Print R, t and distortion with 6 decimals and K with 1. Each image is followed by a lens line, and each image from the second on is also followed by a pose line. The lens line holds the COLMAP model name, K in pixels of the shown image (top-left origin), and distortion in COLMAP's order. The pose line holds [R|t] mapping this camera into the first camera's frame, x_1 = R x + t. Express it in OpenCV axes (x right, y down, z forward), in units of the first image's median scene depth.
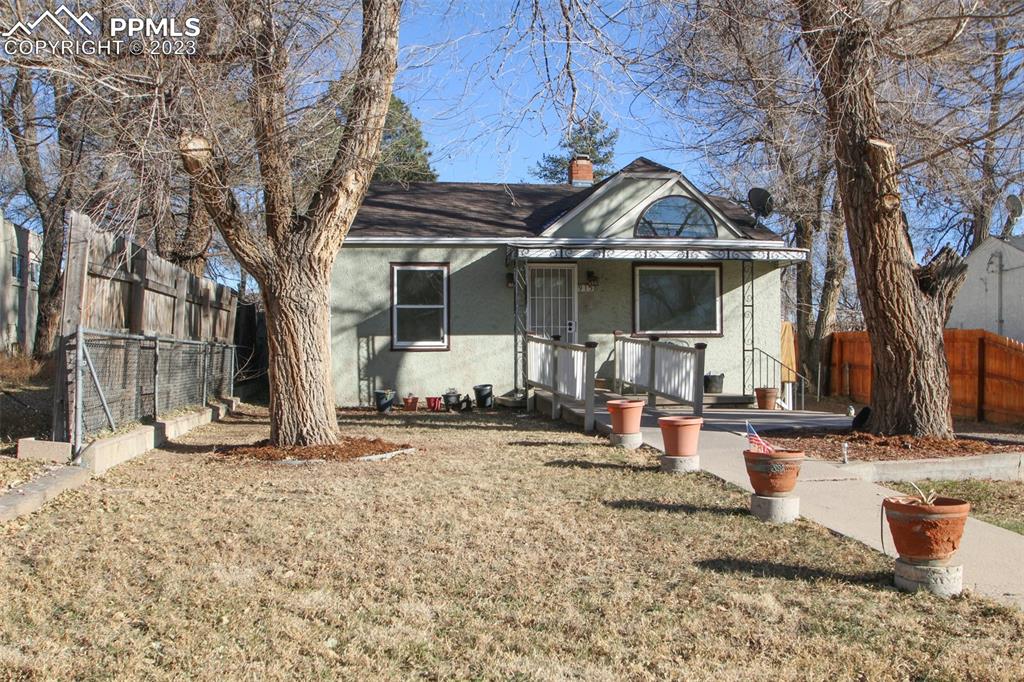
lens RADIAL K [[1278.0, 0, 518.9], [0, 1278.0, 346.5], [0, 0, 1]] dist [-0.045294, 0.000000]
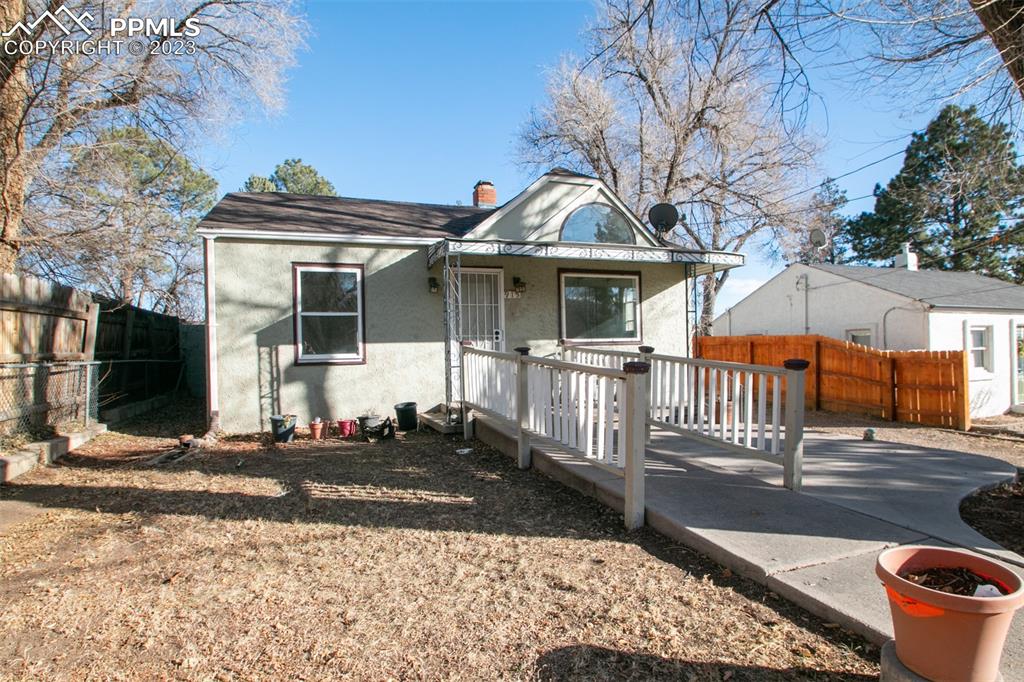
lens RADIAL K [[593.1, 0, 526.2], [0, 593.1, 353.7], [0, 0, 1]] dist [-0.003018, -0.011587]
pose [[0.978799, -0.015945, 0.204201, -0.028318], [0.013288, 0.999808, 0.014378, -0.007861], [-0.204391, -0.011360, 0.978823, 0.562478]]
